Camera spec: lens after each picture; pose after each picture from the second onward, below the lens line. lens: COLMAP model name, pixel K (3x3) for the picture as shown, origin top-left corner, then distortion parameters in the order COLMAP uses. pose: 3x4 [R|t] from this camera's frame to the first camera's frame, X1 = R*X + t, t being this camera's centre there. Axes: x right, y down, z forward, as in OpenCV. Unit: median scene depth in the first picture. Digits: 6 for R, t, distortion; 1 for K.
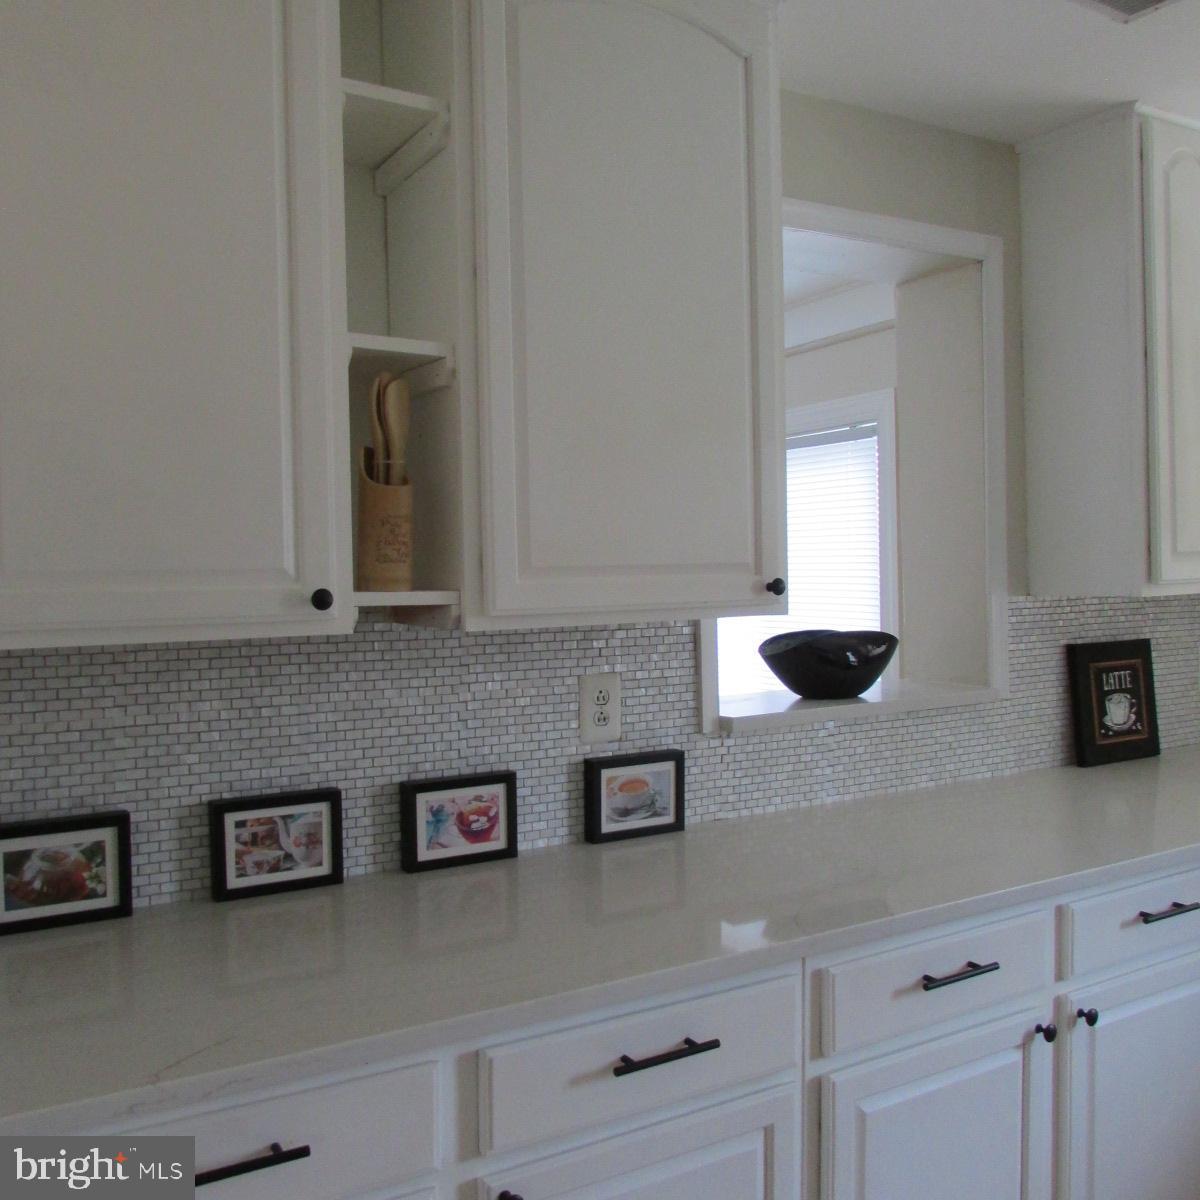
lens RADIAL K [[1133.3, 0, 604.0], [0, 1133.3, 593.8], [0, 0, 1]] dist [-0.022108, 0.000000]
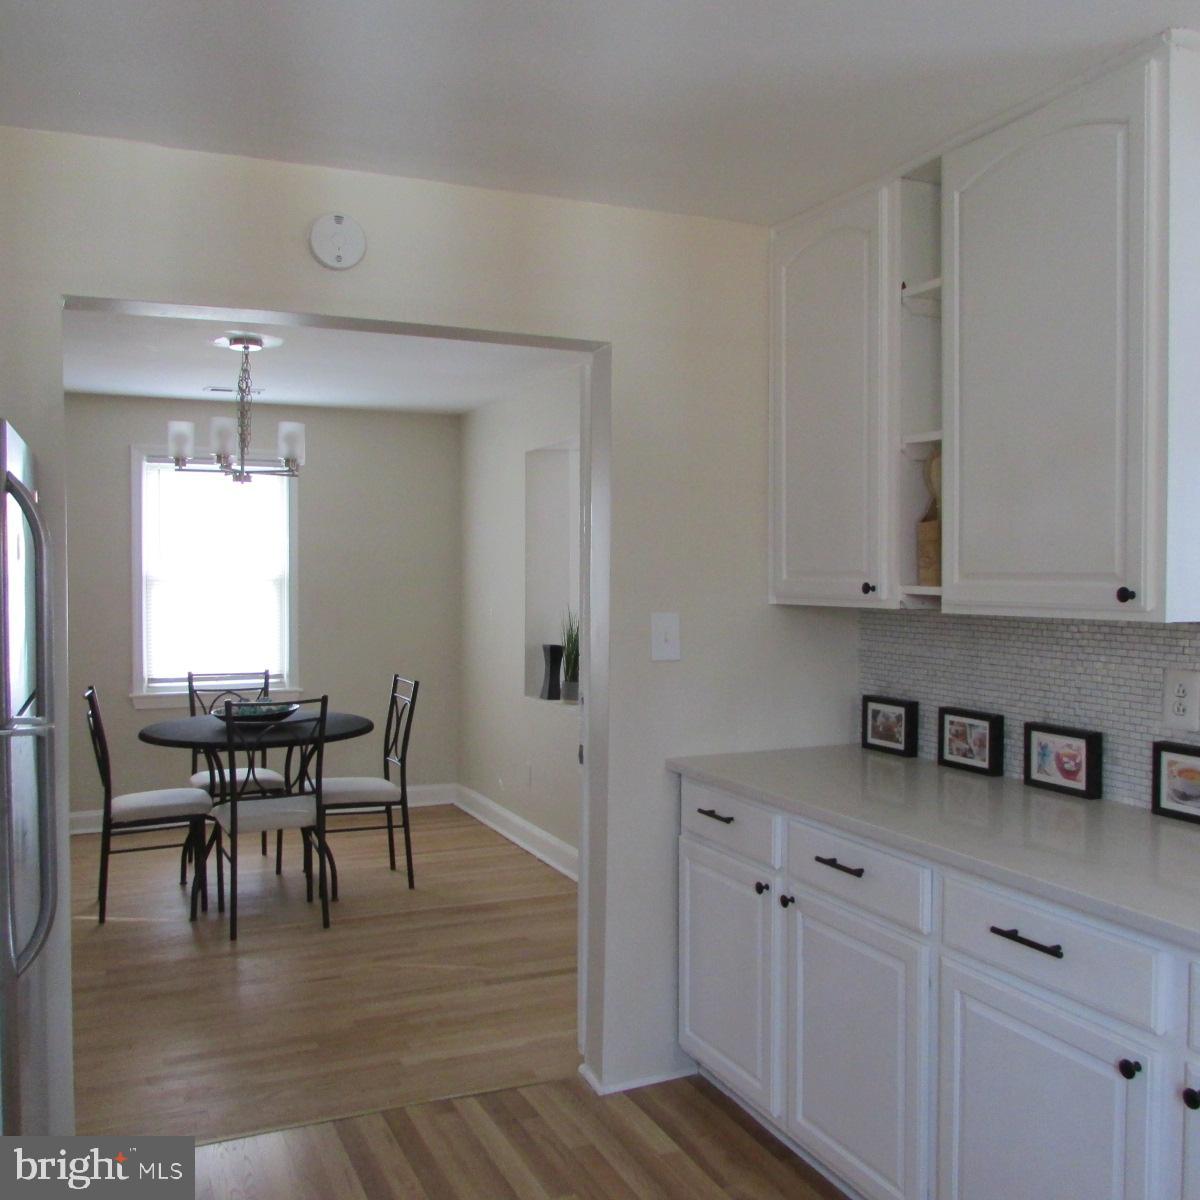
lens RADIAL K [[1133.3, 0, 609.7], [0, 1133.3, 599.1], [0, 0, 1]] dist [-0.022108, 0.000000]
pose [[-0.083031, 0.044612, -0.995548, 1.148129], [-0.025701, 0.998569, 0.046891, -0.036661], [0.996216, 0.029480, -0.081765, 0.523873]]
